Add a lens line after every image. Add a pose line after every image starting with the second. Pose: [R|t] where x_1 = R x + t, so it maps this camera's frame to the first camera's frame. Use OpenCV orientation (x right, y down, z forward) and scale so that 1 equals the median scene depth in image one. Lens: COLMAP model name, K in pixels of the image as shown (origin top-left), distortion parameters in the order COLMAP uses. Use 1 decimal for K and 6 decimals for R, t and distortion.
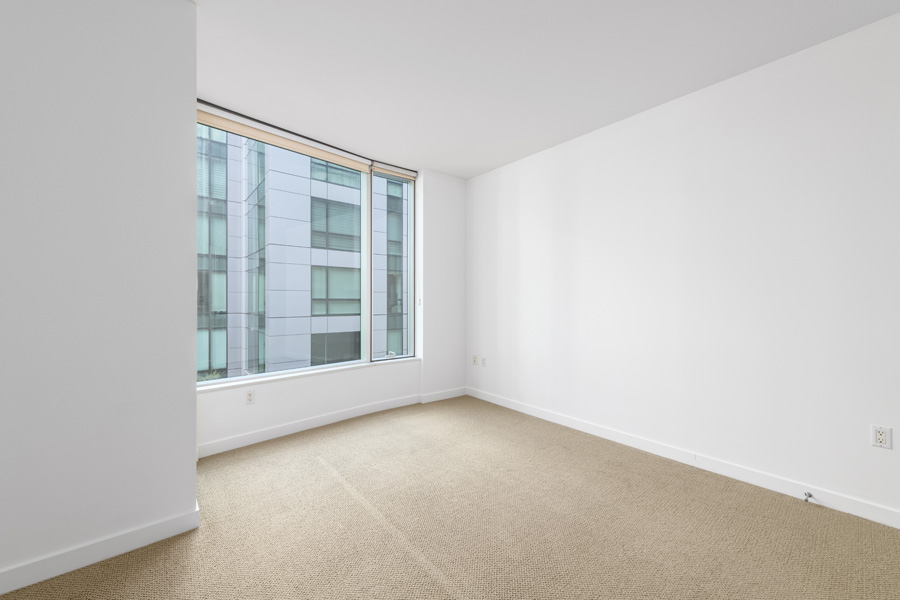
lens RADIAL K [[351.7, 0, 455.6], [0, 351.7, 300.3], [0, 0, 1]] dist [0.005976, -0.000054]
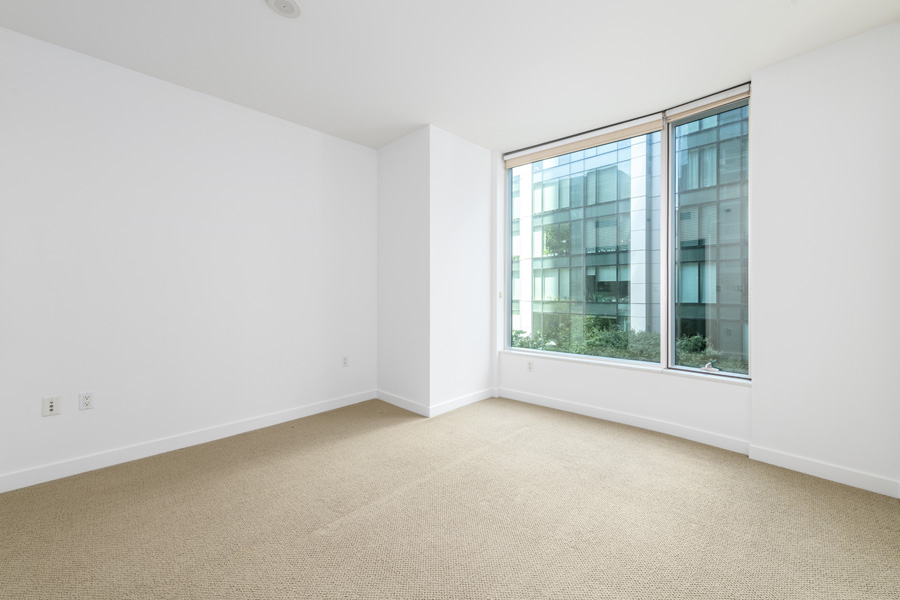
lens RADIAL K [[348.8, 0, 446.0], [0, 348.8, 292.3], [0, 0, 1]] dist [0.001672, 0.000039]
pose [[0.089078, 0.001658, -0.996023, 0.573186], [-0.001881, 0.999997, 0.001496, 0.006964], [0.996023, 0.001741, 0.089081, 0.520199]]
